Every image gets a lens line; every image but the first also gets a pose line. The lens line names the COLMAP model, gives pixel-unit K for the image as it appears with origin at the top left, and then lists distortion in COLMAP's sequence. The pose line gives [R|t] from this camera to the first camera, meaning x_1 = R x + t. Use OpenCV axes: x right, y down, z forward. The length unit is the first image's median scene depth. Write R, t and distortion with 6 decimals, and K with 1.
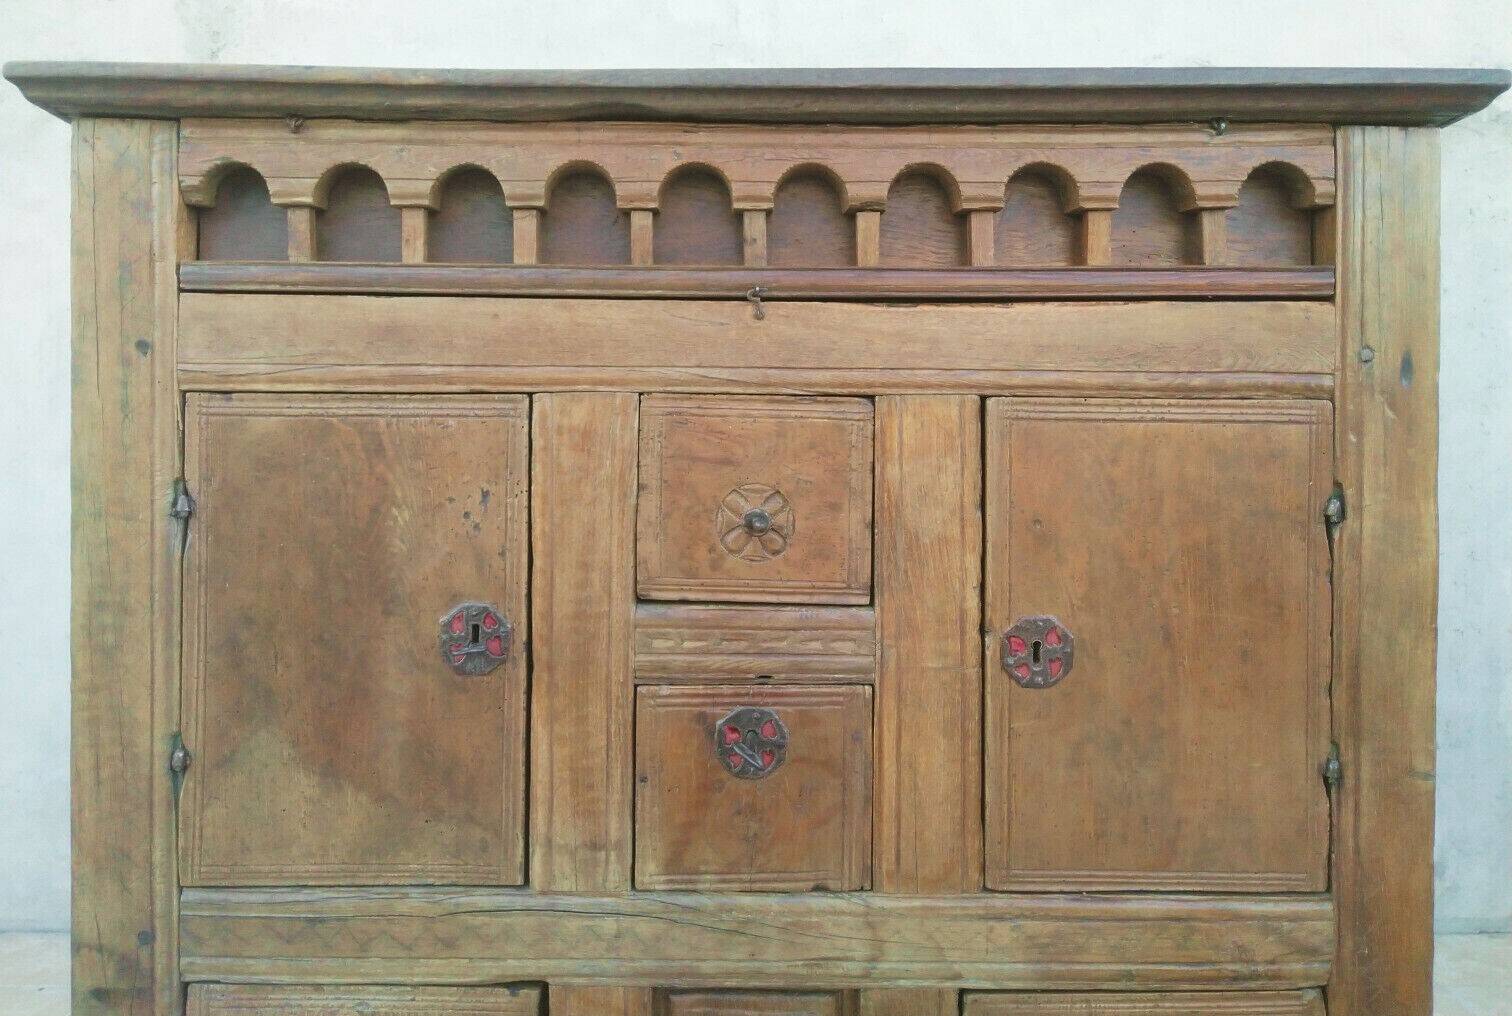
lens RADIAL K [[1276.5, 0, 715.5], [0, 1276.5, 394.5], [0, 0, 1]] dist [0.074101, -0.102227]
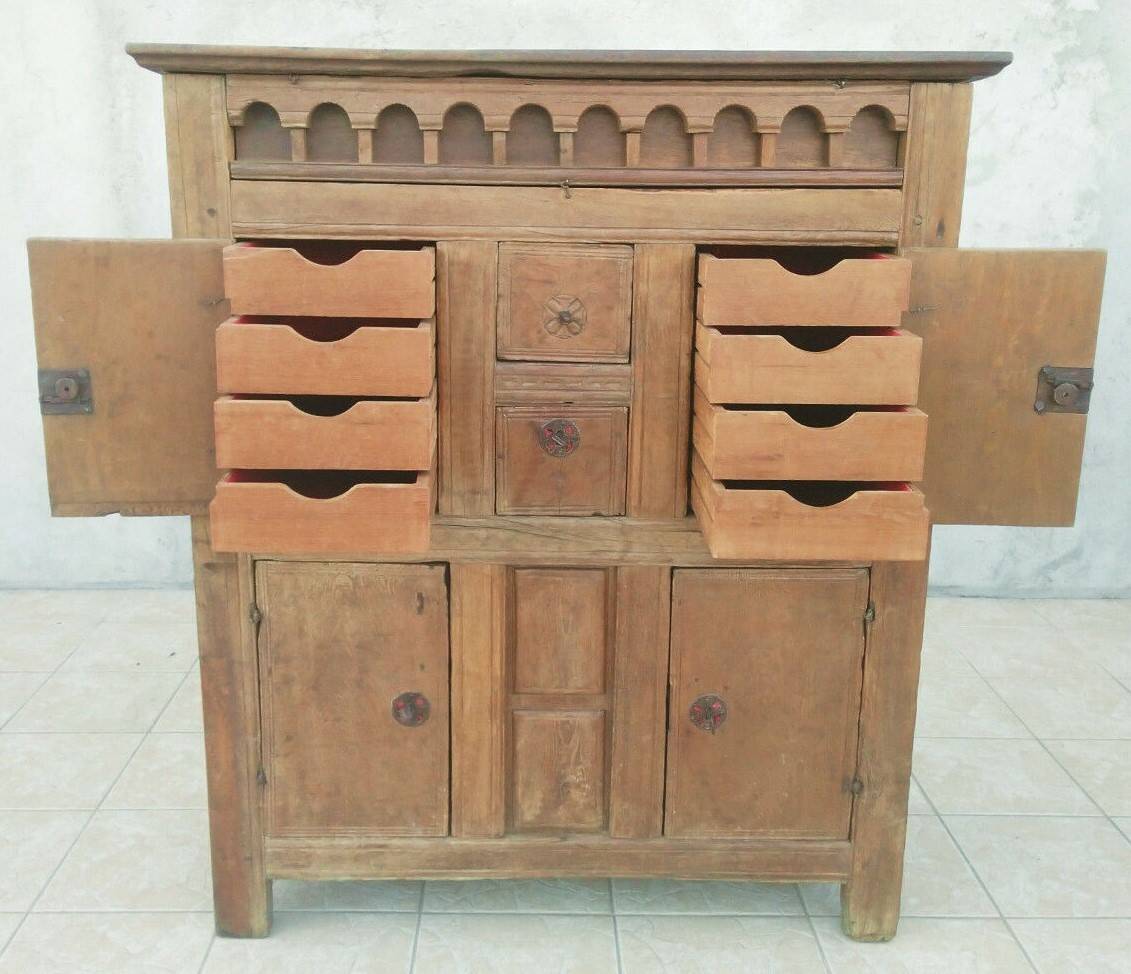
lens RADIAL K [[1269.5, 0, 536.9], [0, 1269.5, 450.4], [0, 0, 1]] dist [0.053087, -0.031402]
pose [[0.999979, 0.006296, -0.001676, -0.002372], [-0.005719, 0.971494, 0.236994, -0.134418], [0.003120, -0.236980, 0.971510, -0.737767]]
